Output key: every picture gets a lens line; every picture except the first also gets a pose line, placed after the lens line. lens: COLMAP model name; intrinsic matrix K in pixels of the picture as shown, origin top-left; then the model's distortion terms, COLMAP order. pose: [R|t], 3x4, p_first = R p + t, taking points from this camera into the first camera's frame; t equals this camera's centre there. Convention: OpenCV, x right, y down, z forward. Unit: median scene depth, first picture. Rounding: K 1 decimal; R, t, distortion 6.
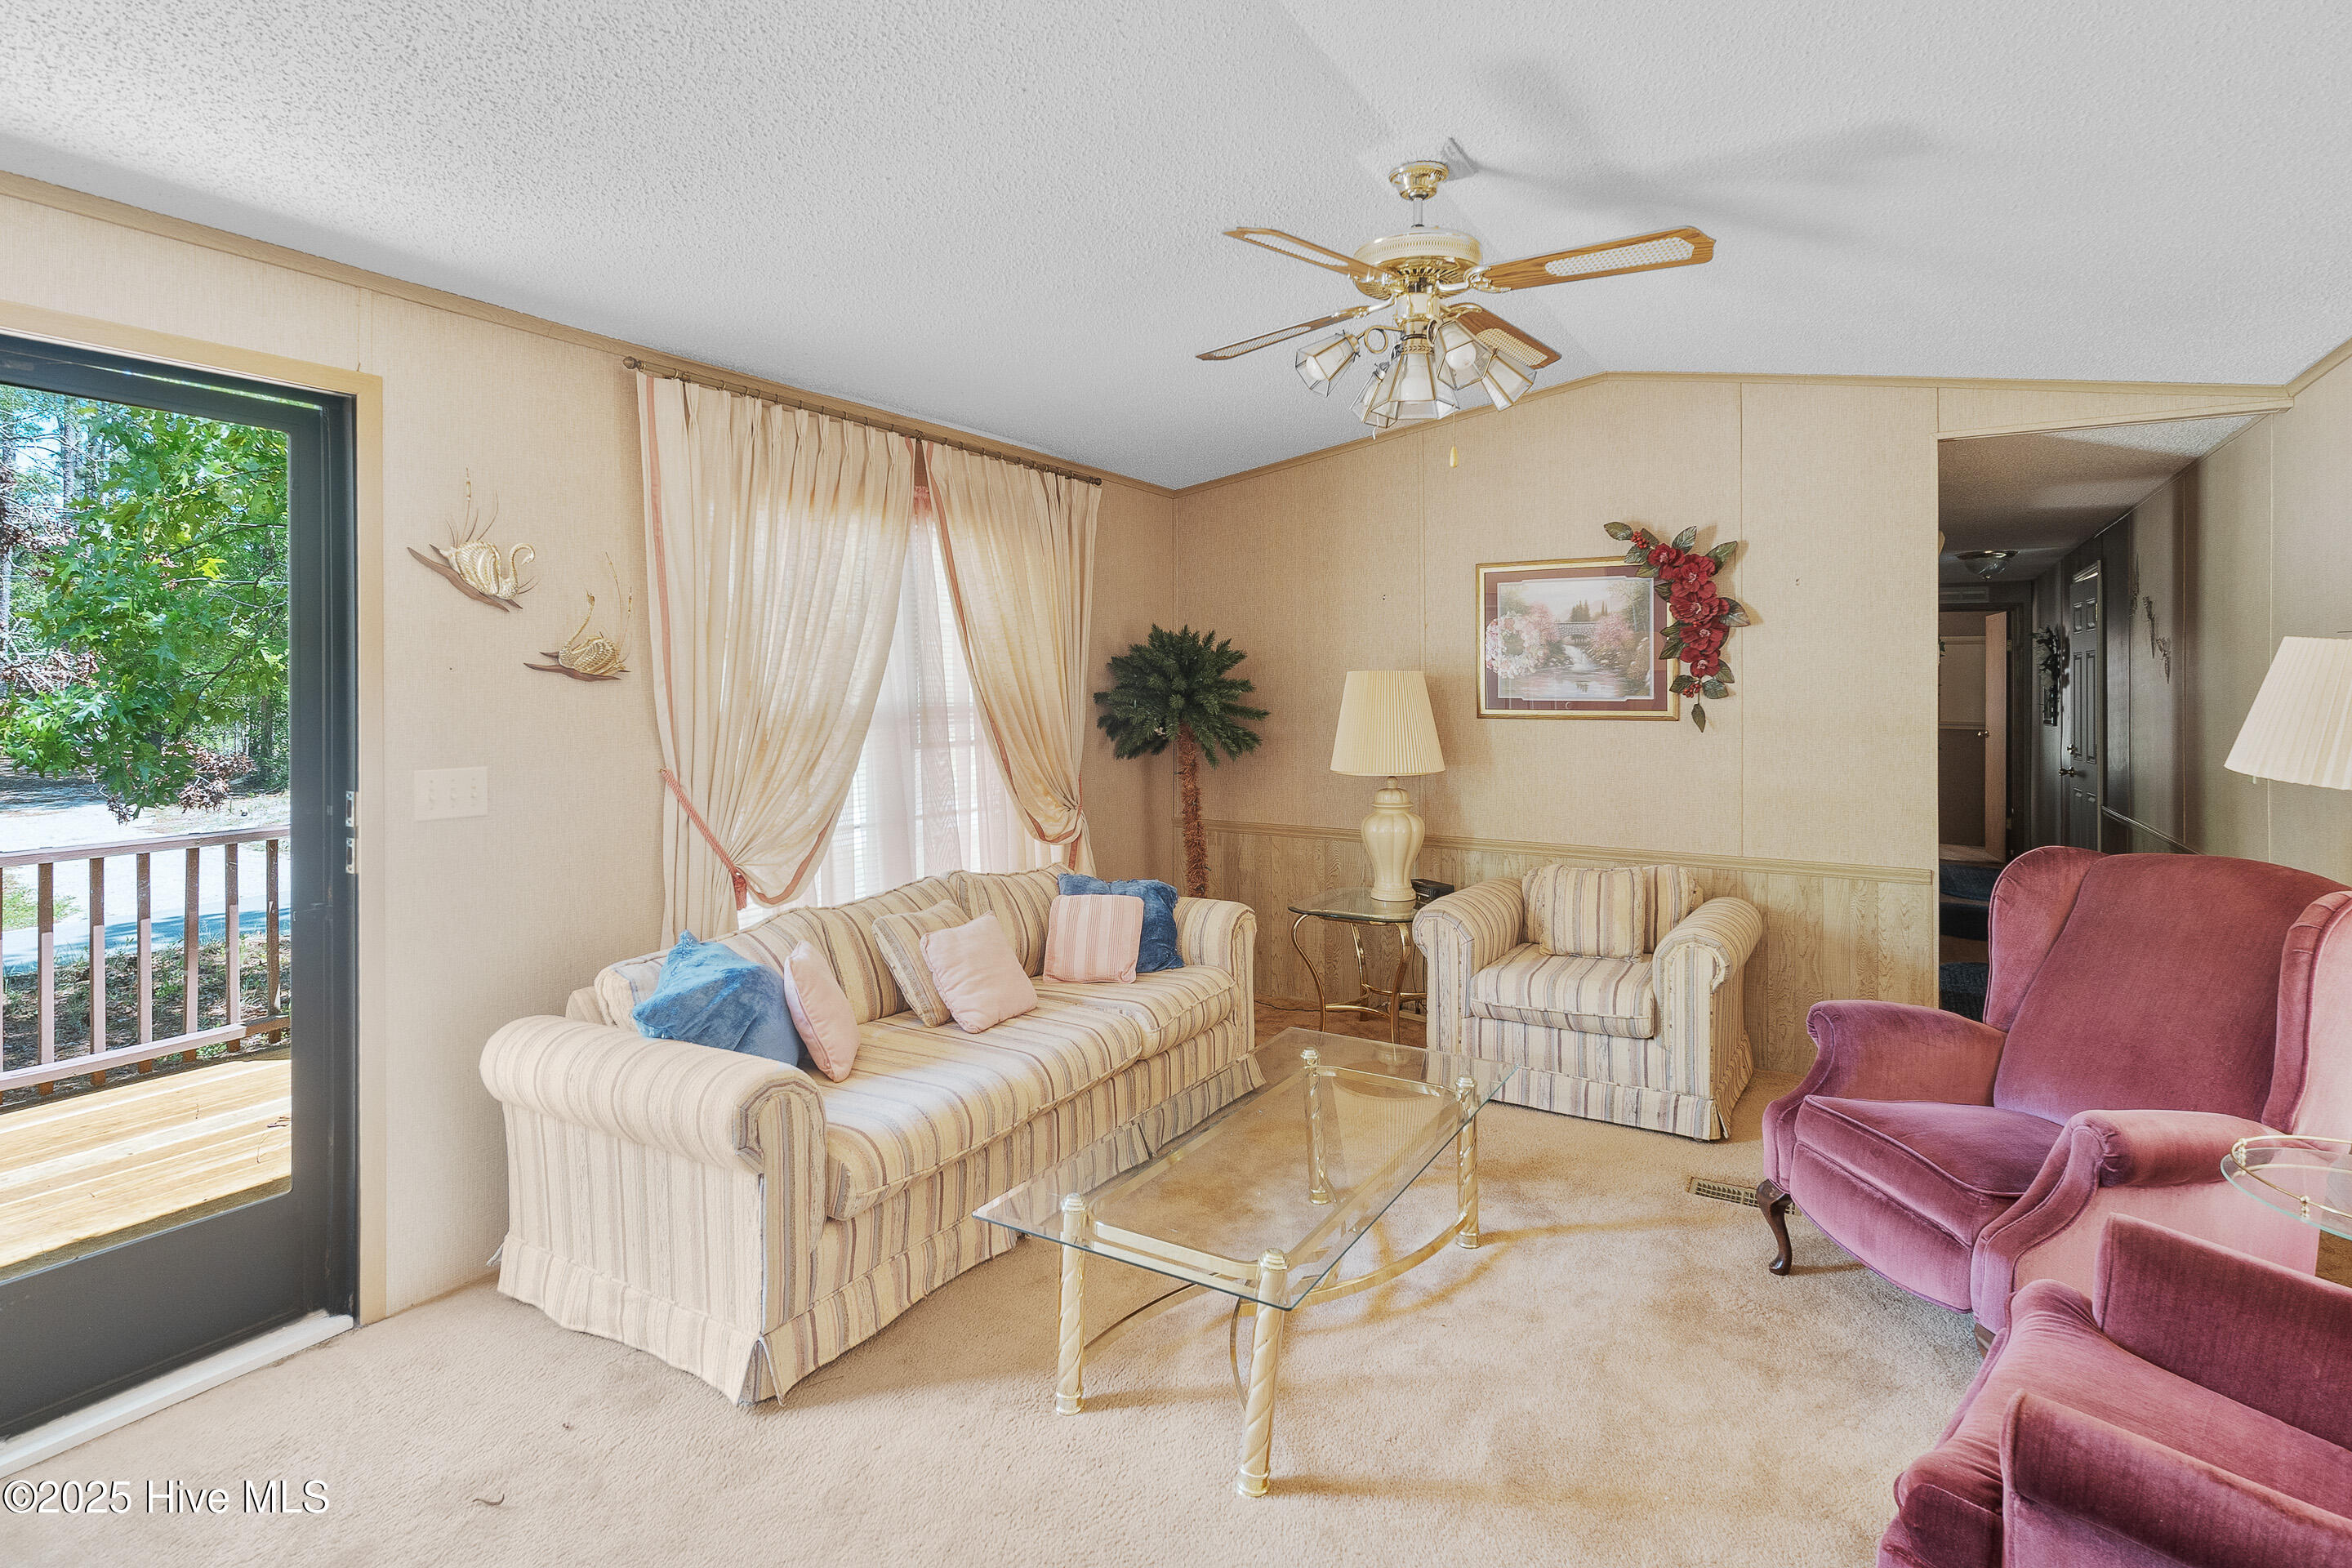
lens RADIAL K [[1177.9, 0, 1182.6], [0, 1177.9, 672.6], [0, 0, 1]] dist [-0.000854, -0.000191]
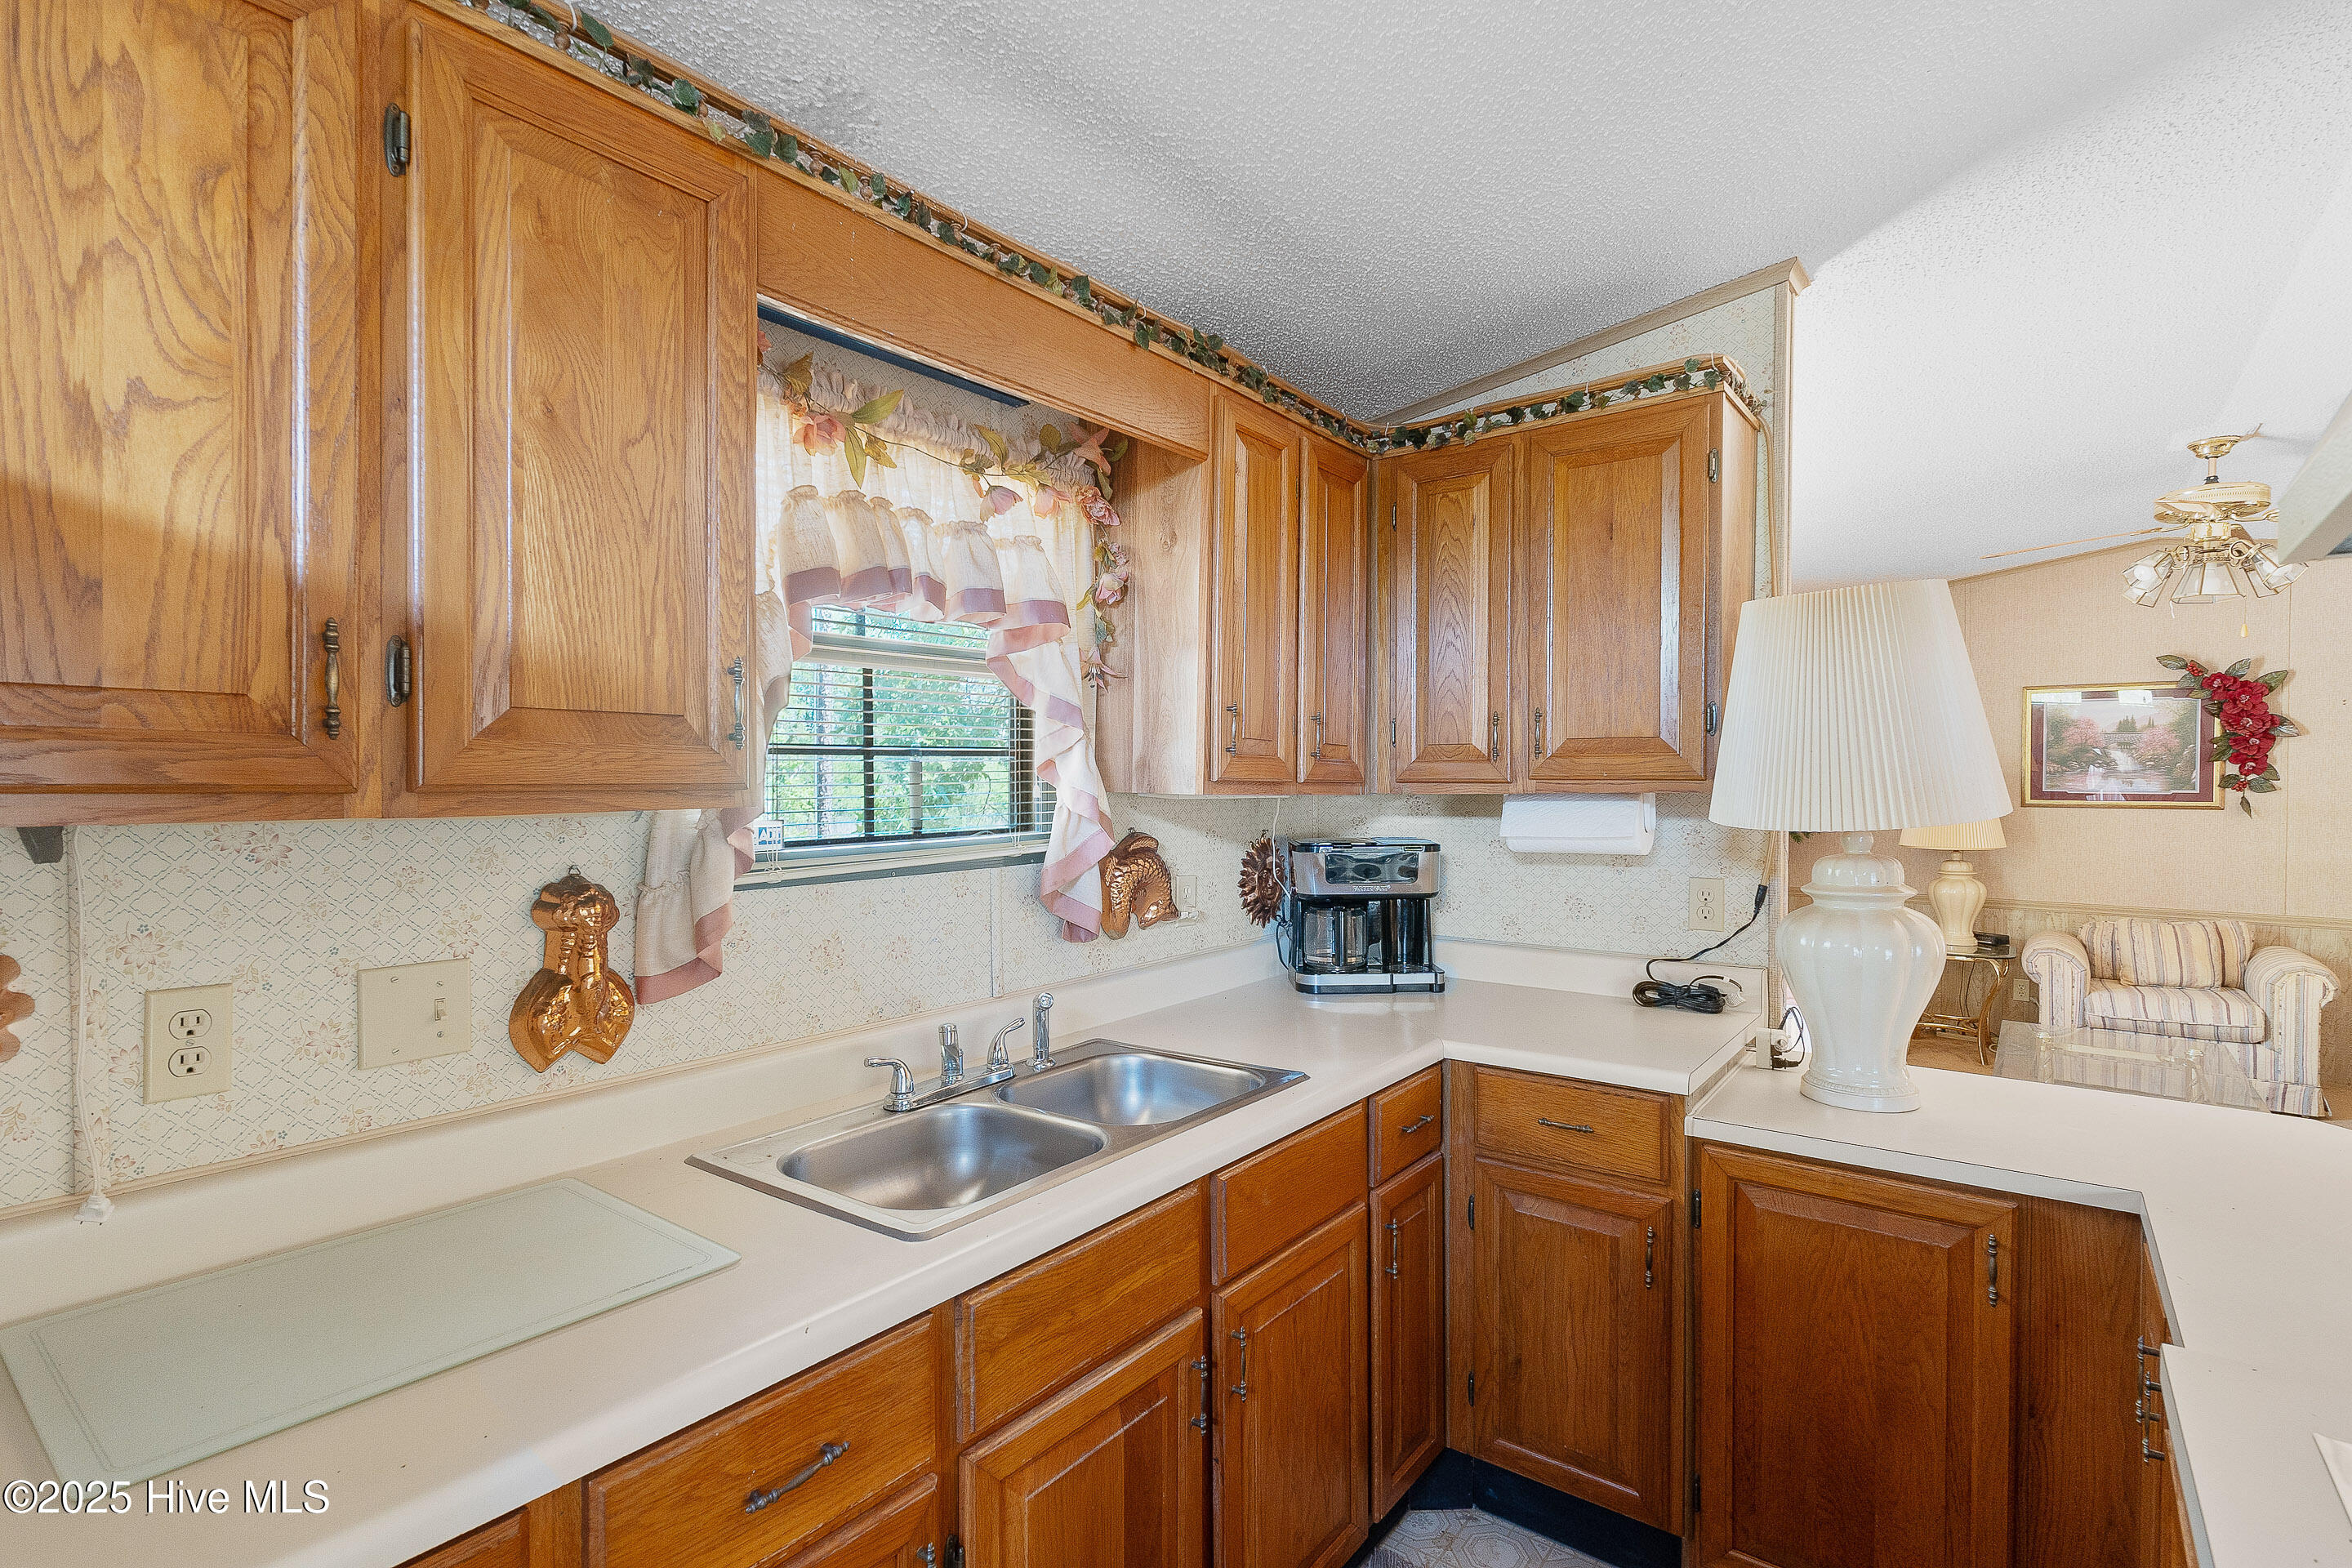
lens RADIAL K [[1103.7, 0, 1176.0], [0, 1103.7, 784.0], [0, 0, 1]] dist [0.005007, 0.000298]
pose [[0.991561, 0.003728, -0.129589, -0.564232], [-0.001779, 0.999884, 0.015153, -0.003330], [0.129631, -0.014795, 0.991452, -0.353457]]
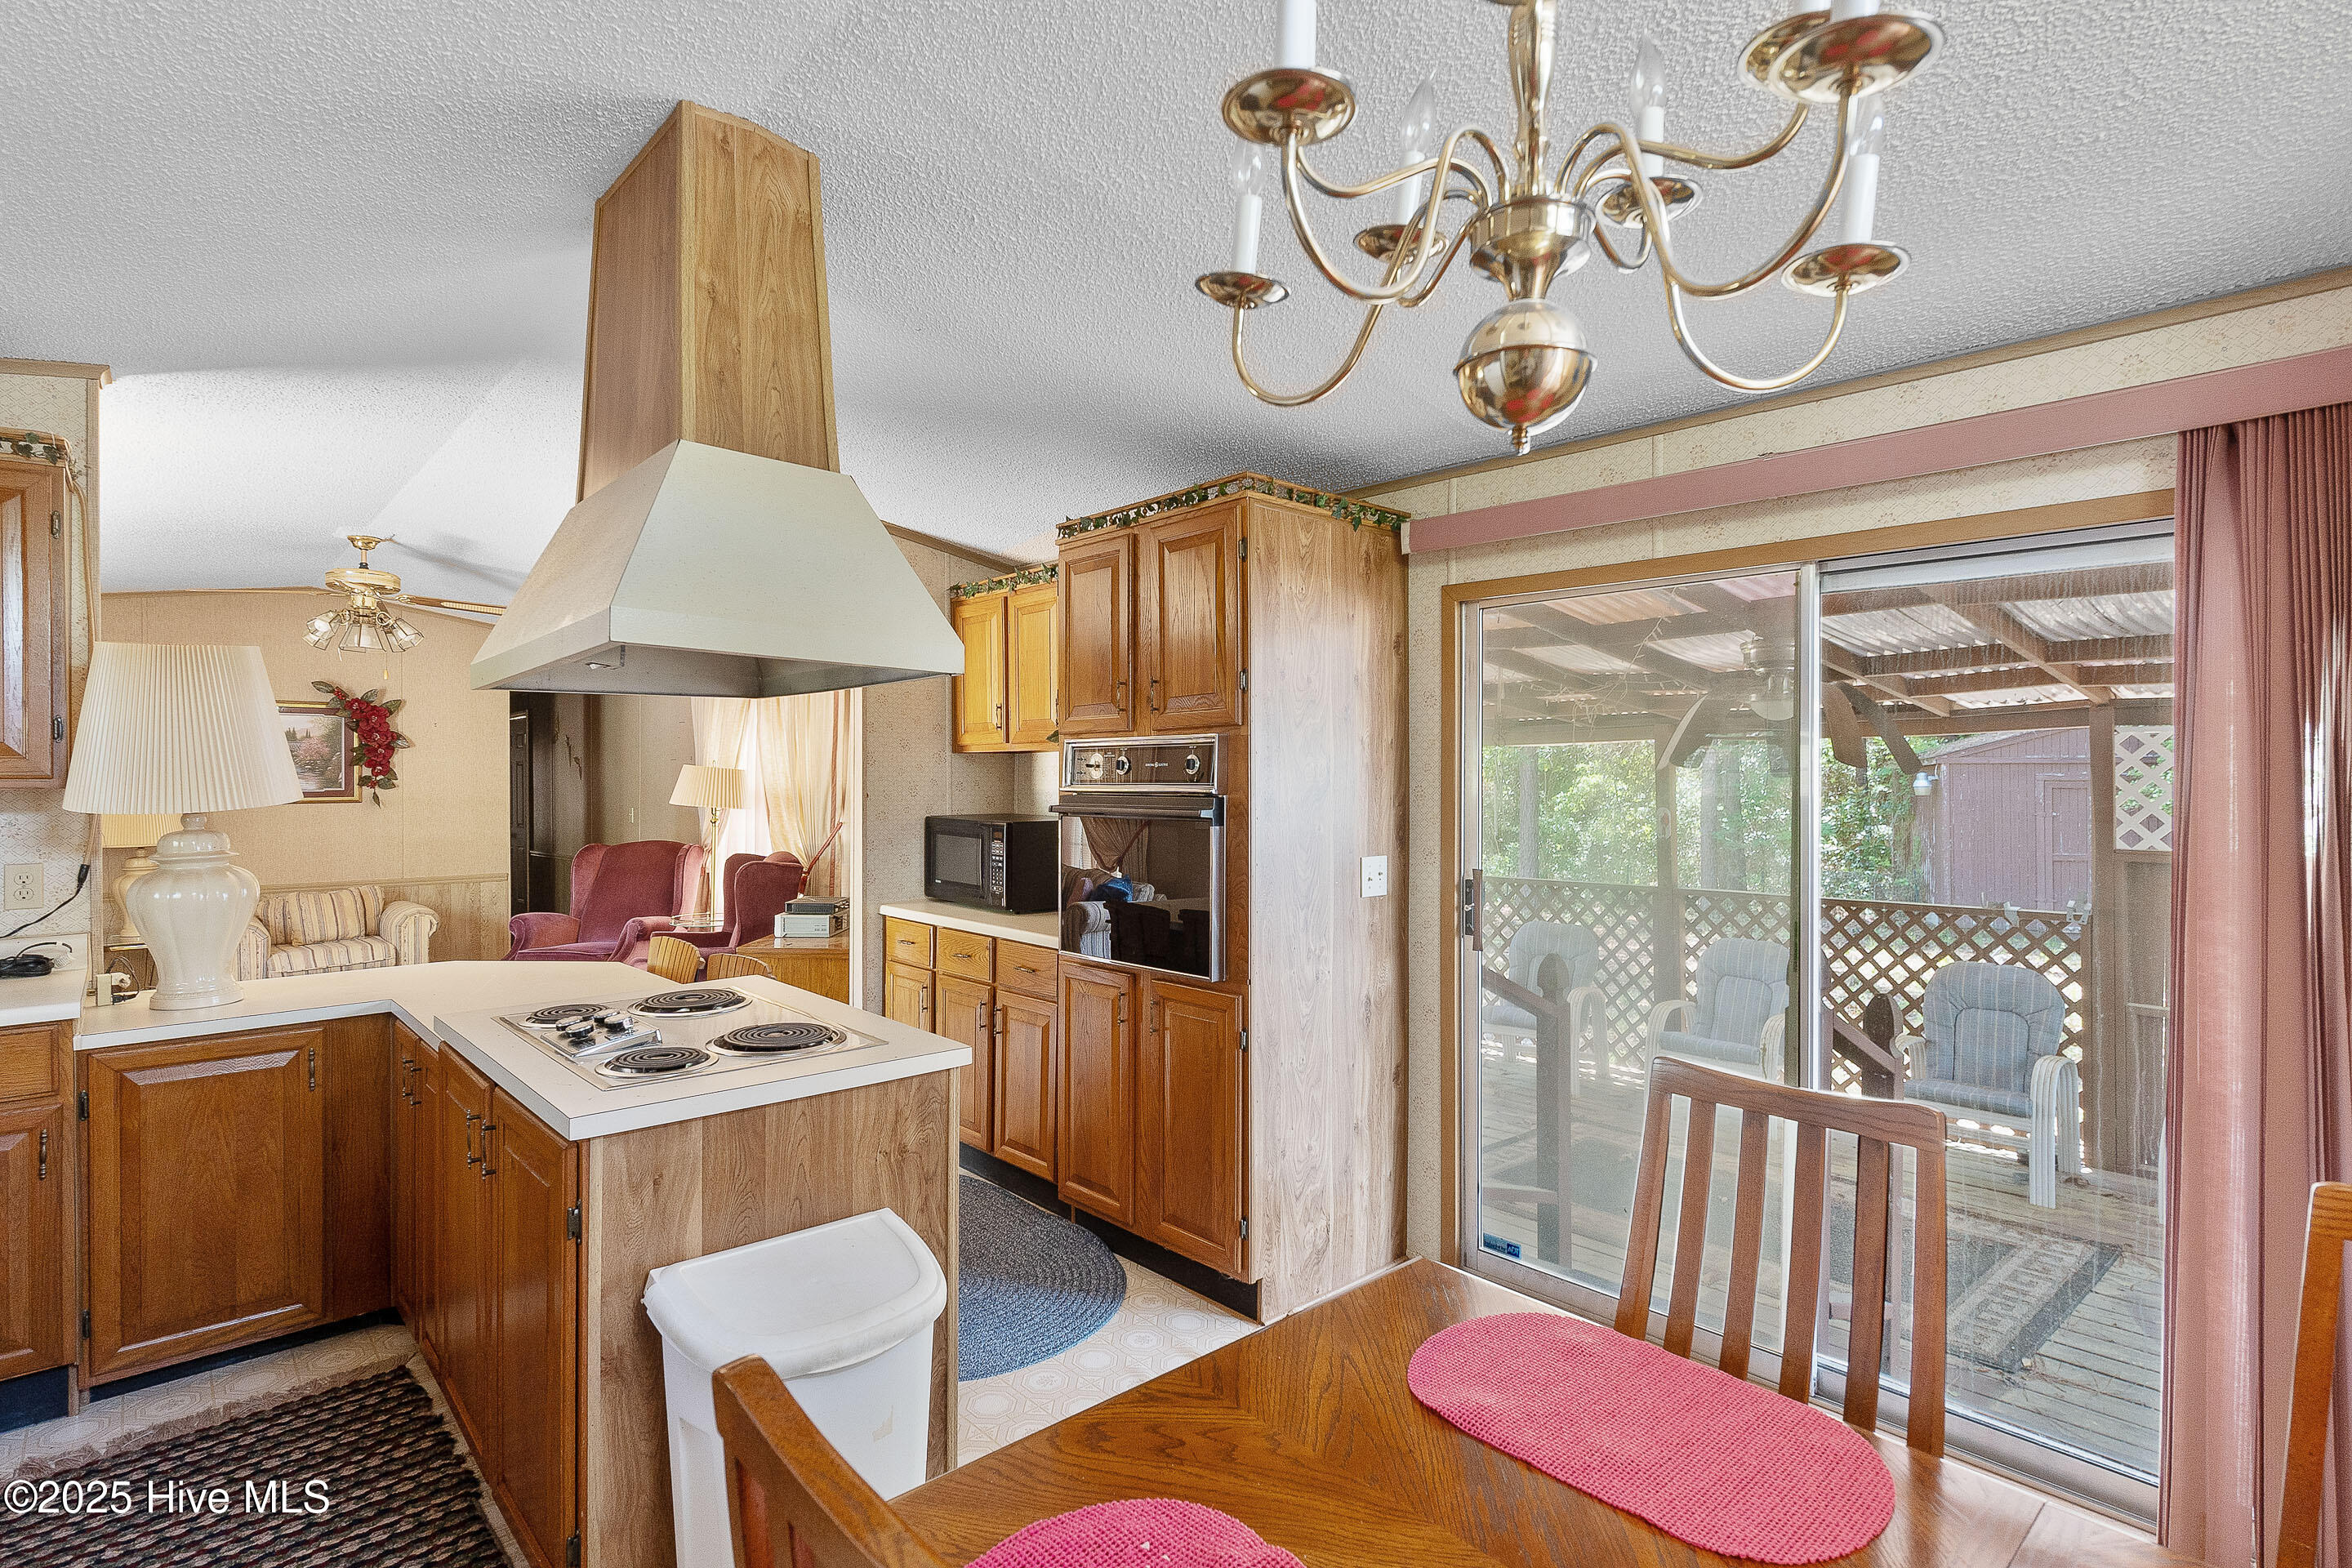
lens RADIAL K [[1103.7, 0, 1176.0], [0, 1103.7, 784.0], [0, 0, 1]] dist [0.005007, 0.000298]
pose [[0.281618, -0.007881, 0.959494, -0.782574], [-0.001836, 0.999960, 0.008752, -0.001690], [-0.959525, -0.004226, 0.281592, -0.574333]]
